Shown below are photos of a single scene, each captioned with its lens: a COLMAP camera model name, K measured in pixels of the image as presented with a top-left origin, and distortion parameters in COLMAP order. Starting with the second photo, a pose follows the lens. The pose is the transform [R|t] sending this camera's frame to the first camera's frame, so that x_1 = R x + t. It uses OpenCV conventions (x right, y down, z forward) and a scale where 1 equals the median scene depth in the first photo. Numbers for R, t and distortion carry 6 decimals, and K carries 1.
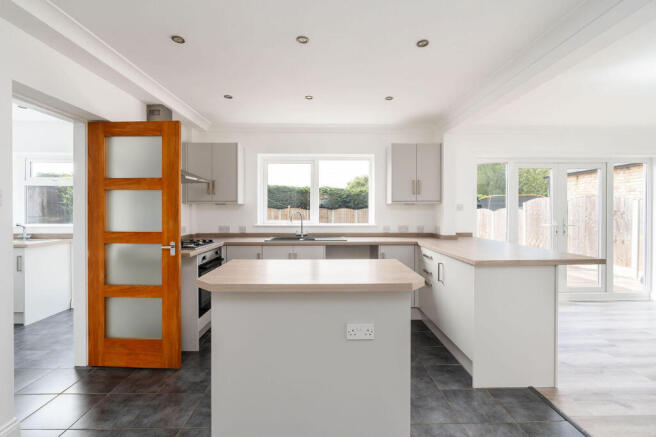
lens RADIAL K [[301.1, 0, 329.6], [0, 301.1, 212.0], [0, 0, 1]] dist [-0.000216, 0.000114]
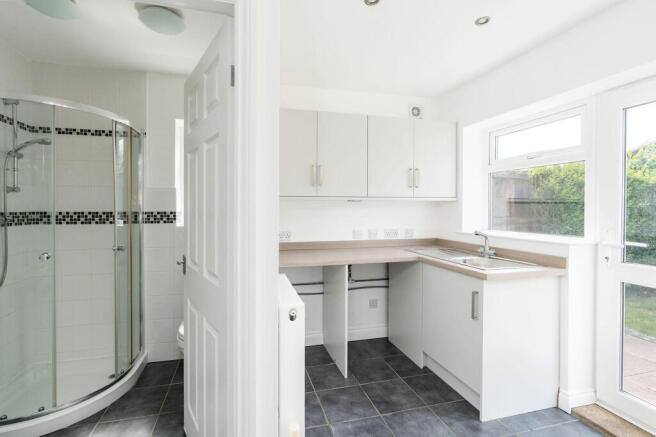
lens RADIAL K [[300.4, 0, 309.4], [0, 300.4, 209.0], [0, 0, 1]] dist [-0.000729, -0.000108]
pose [[0.222848, 0.006425, -0.974832, -0.484638], [-0.009478, 0.999945, 0.004424, -0.007099], [0.974807, 0.008254, 0.222897, 0.499851]]
